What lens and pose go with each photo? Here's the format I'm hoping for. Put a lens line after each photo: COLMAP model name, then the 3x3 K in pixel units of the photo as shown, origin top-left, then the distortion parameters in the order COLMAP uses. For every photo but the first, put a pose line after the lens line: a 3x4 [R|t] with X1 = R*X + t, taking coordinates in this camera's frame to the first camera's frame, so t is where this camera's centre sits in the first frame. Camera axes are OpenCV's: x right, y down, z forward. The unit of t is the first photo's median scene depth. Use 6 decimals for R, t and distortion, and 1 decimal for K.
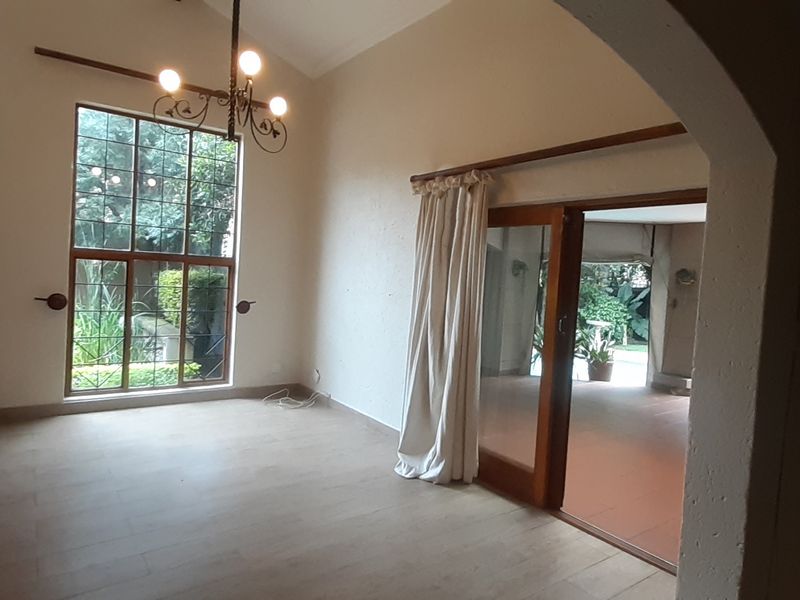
lens RADIAL K [[502.4, 0, 395.0], [0, 502.4, 293.0], [0, 0, 1]] dist [0.002977, 0.006382]
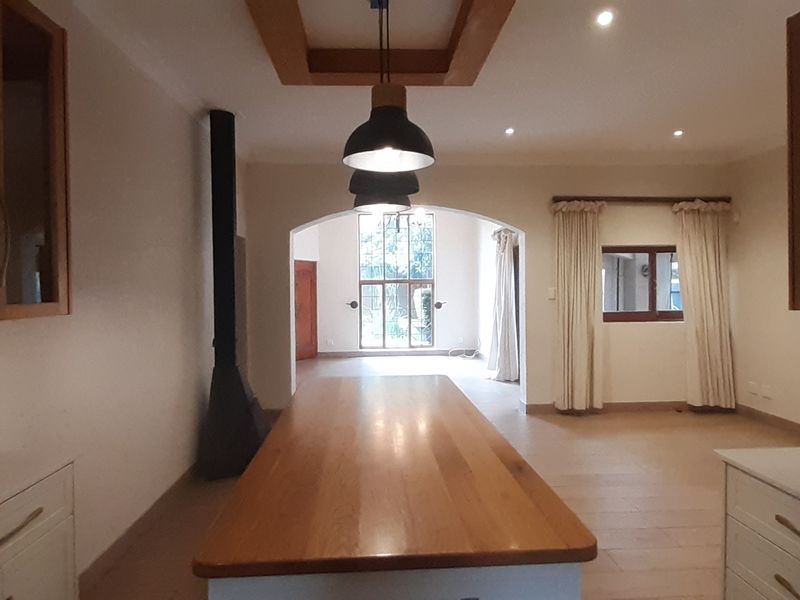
lens RADIAL K [[502.4, 0, 393.4], [0, 502.4, 306.4], [0, 0, 1]] dist [0.002977, 0.006382]
pose [[0.836331, -0.042423, -0.546581, 0.400699], [0.037640, 0.999092, -0.019951, 0.044220], [0.546932, -0.003888, 0.837168, -0.444927]]
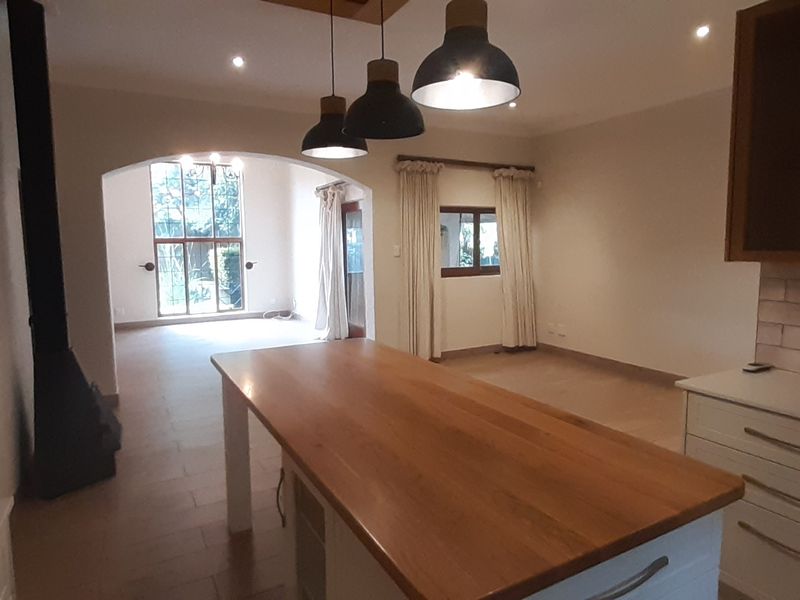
lens RADIAL K [[502.4, 0, 386.4], [0, 502.4, 295.9], [0, 0, 1]] dist [0.002977, 0.006382]
pose [[0.987585, -0.052981, -0.147883, 0.292956], [0.062473, 0.996224, 0.060298, 0.040471], [0.144130, -0.068788, 0.987165, -0.453690]]
